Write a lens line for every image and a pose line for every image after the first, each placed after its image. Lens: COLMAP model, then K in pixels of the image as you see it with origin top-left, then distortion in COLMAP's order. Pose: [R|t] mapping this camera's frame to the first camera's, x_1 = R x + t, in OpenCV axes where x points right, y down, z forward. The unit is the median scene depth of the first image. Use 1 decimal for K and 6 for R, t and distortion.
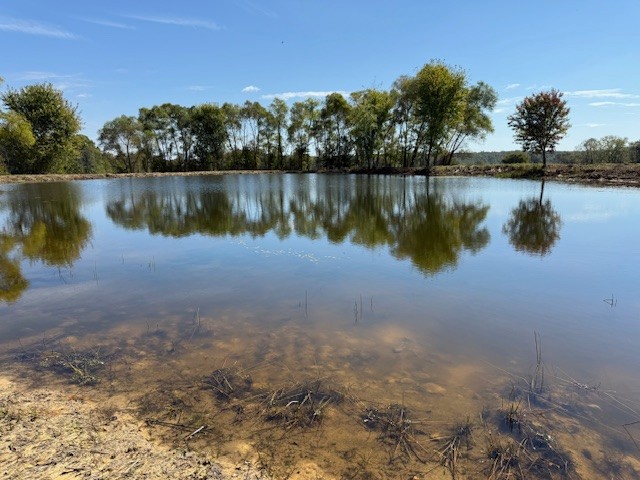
lens RADIAL K [[450.1, 0, 318.2], [0, 450.1, 243.2], [0, 0, 1]] dist [0.032843, -0.051451]
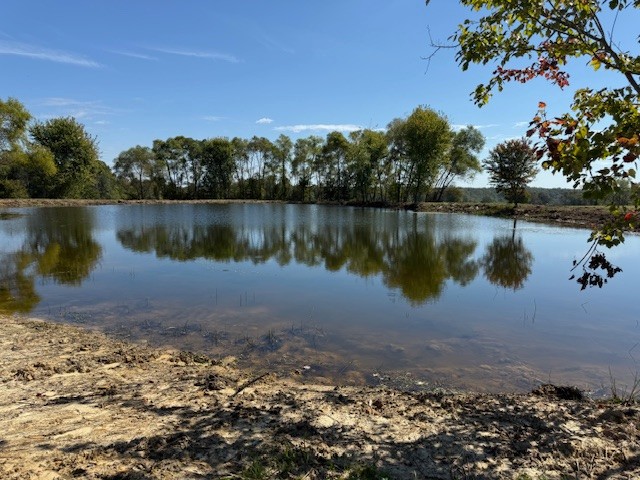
lens RADIAL K [[450.1, 0, 320.7], [0, 450.1, 239.0], [0, 0, 1]] dist [0.032843, -0.051451]
pose [[0.999406, 0.029252, -0.018245, 0.026144], [-0.030500, 0.996911, -0.072379, 0.001394], [0.016072, 0.072892, 0.997210, -0.046077]]
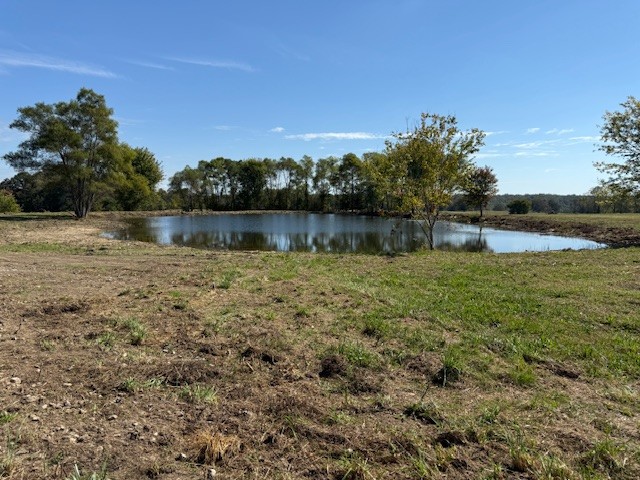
lens RADIAL K [[450.1, 0, 323.2], [0, 450.1, 257.3], [0, 0, 1]] dist [0.032843, -0.051451]
pose [[0.998529, 0.029397, -0.045549, 0.024967], [-0.031685, 0.998230, -0.050337, 0.029559], [0.043989, 0.051706, 0.997693, -0.255341]]
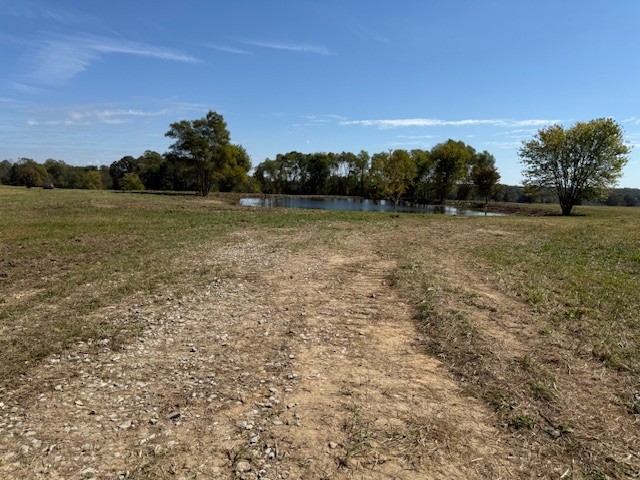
lens RADIAL K [[474.5, 0, 311.5], [0, 474.5, 233.8], [0, 0, 1]] dist [0.052503, -0.046593]
pose [[0.973317, 0.074867, -0.216908, 0.111153], [-0.091376, 0.993554, -0.067094, 0.086224], [0.210486, 0.085124, 0.973884, -0.593462]]
